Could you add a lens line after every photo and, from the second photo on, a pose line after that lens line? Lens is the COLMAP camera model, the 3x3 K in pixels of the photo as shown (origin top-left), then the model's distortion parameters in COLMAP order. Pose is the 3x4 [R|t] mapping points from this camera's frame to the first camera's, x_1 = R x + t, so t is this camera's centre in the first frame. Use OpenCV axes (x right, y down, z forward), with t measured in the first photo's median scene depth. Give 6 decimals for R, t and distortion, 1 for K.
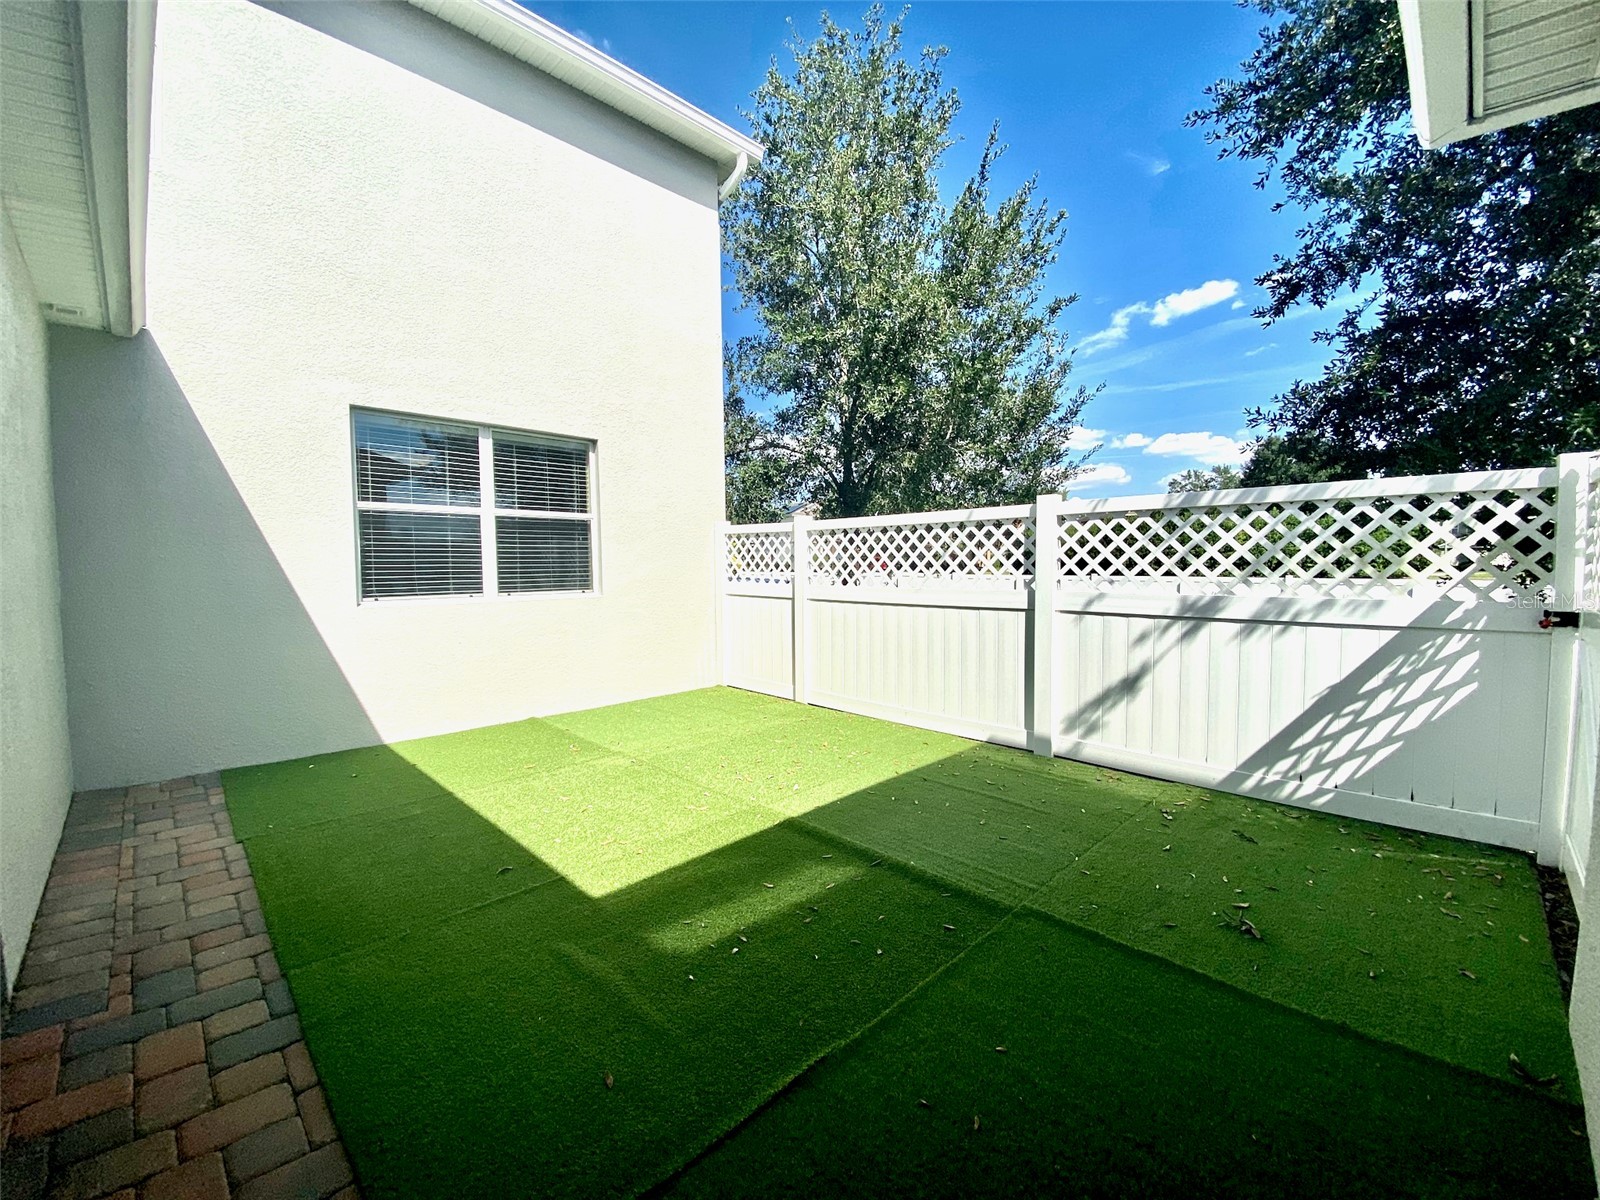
lens RADIAL K [[642.0, 0, 800.0], [0, 642.0, 600.0], [0, 0, 1]] dist [0.030928, -0.025751]
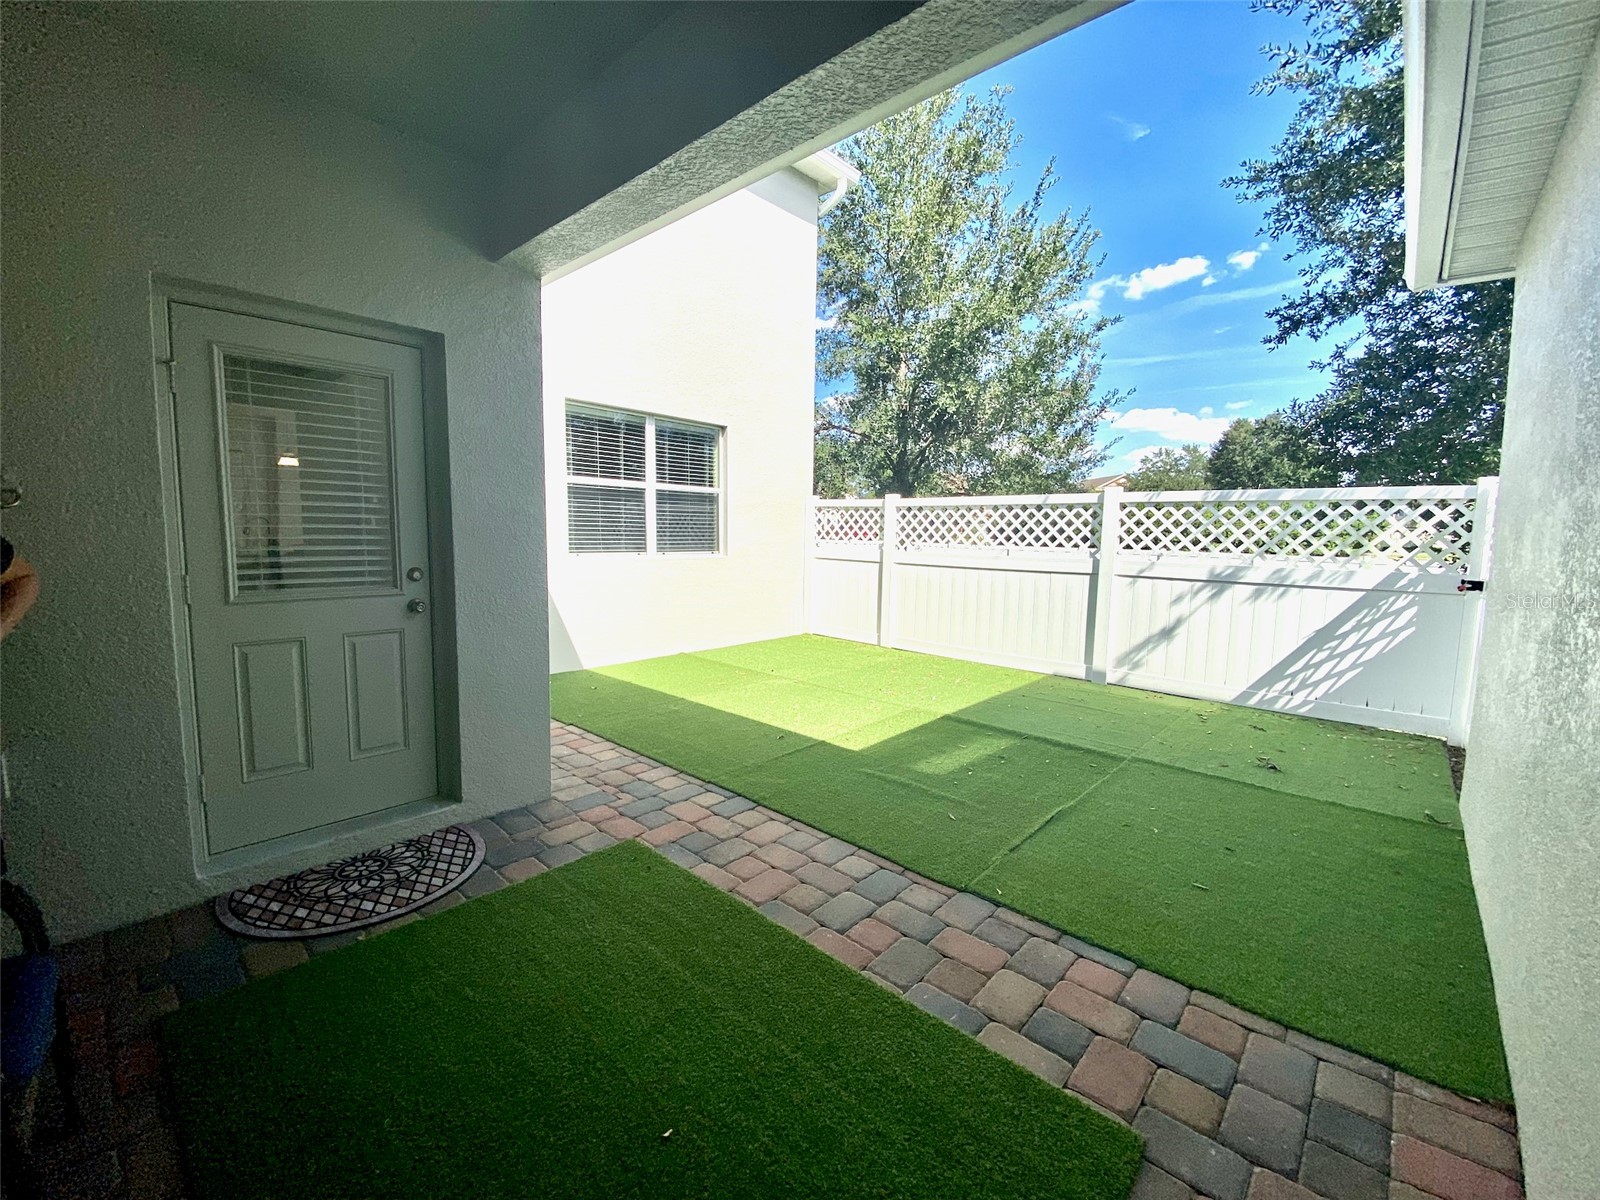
lens RADIAL K [[642.0, 0, 800.0], [0, 642.0, 600.0], [0, 0, 1]] dist [0.030928, -0.025751]
pose [[0.998596, 0.019877, 0.049107, -0.338625], [-0.022461, 0.998361, 0.052638, 0.013541], [-0.047980, -0.053667, 0.997406, -0.320622]]
